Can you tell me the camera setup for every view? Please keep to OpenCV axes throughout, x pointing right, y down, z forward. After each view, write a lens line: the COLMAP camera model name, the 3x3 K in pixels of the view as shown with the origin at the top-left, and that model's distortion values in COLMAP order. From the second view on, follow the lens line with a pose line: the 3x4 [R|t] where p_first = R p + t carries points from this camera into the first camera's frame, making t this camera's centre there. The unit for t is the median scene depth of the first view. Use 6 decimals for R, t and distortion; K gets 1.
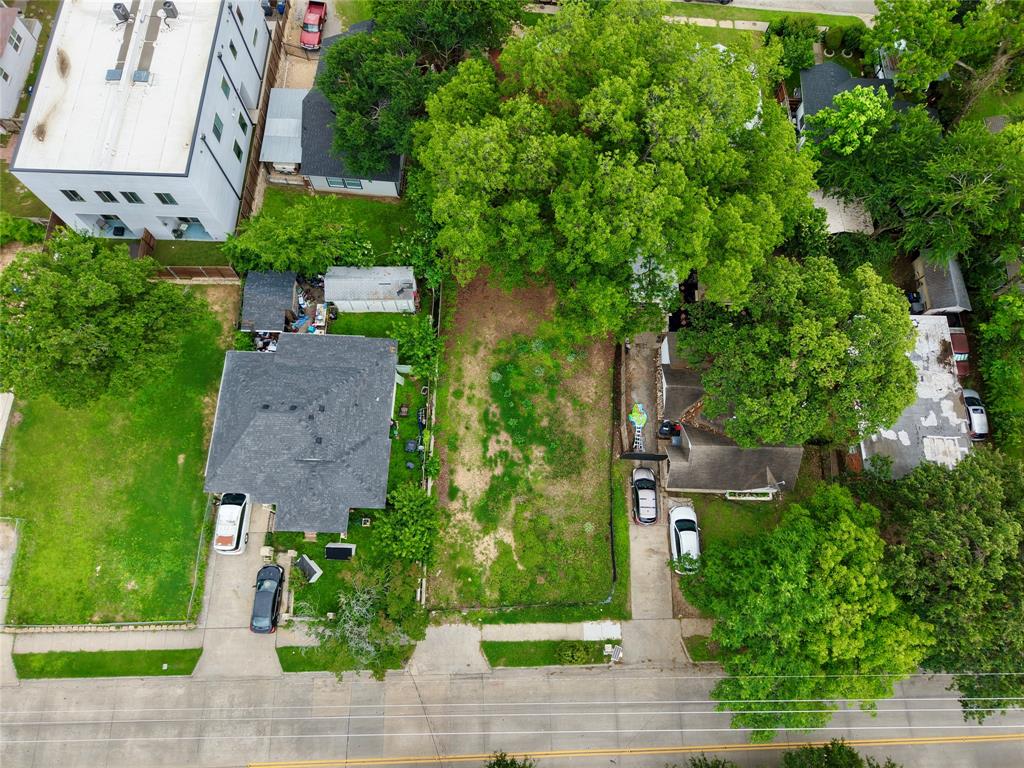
lens RADIAL K [[685.8, 0, 512.7], [0, 685.8, 383.8], [0, 0, 1]] dist [0.010582, -0.008867]
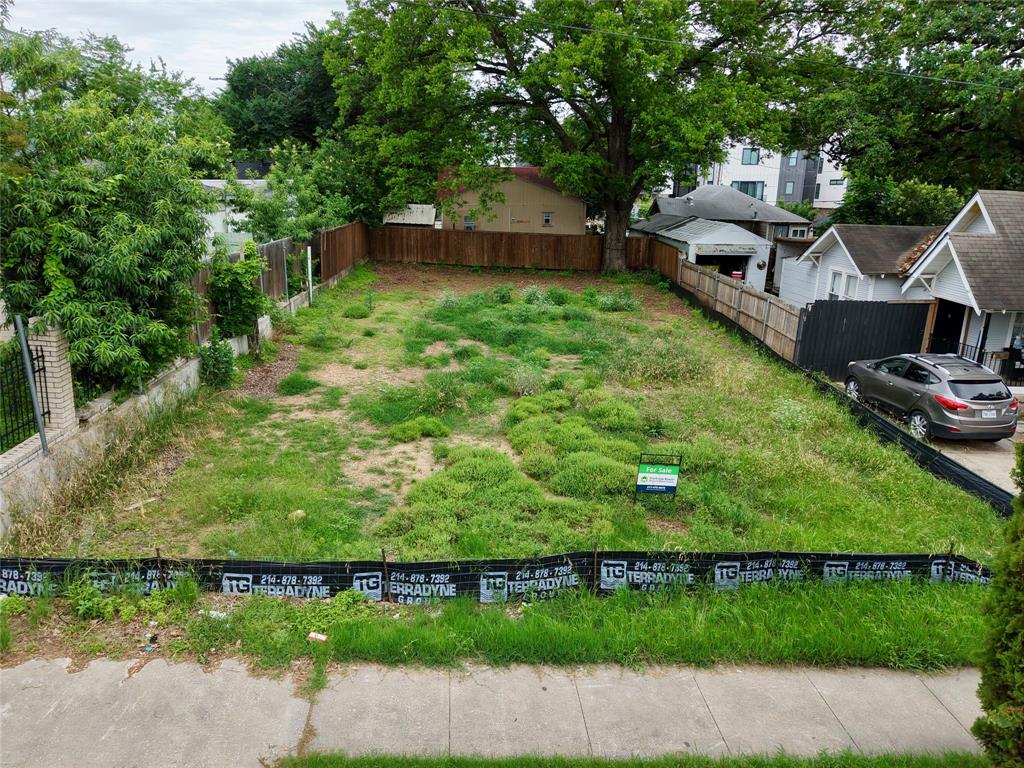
lens RADIAL K [[685.8, 0, 512.2], [0, 685.8, 388.0], [0, 0, 1]] dist [0.010582, -0.008867]
pose [[0.997221, -0.031765, 0.067394, -0.014859], [0.073343, 0.577692, -0.812953, 0.414488], [-0.013109, 0.815637, 0.578416, 0.842240]]
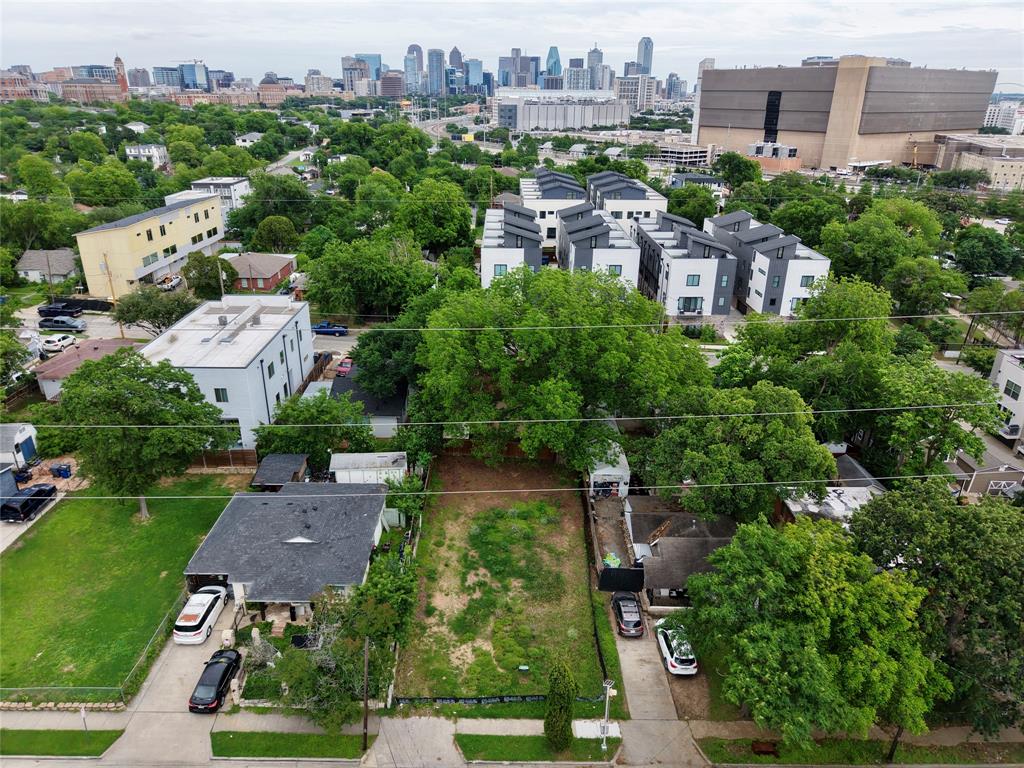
lens RADIAL K [[685.8, 0, 511.6], [0, 685.8, 384.5], [0, 0, 1]] dist [0.010582, -0.008867]
pose [[0.999399, -0.021809, 0.026958, 0.009576], [0.034620, 0.671481, -0.740213, 0.680662], [-0.001959, 0.740701, 0.671832, 0.108620]]
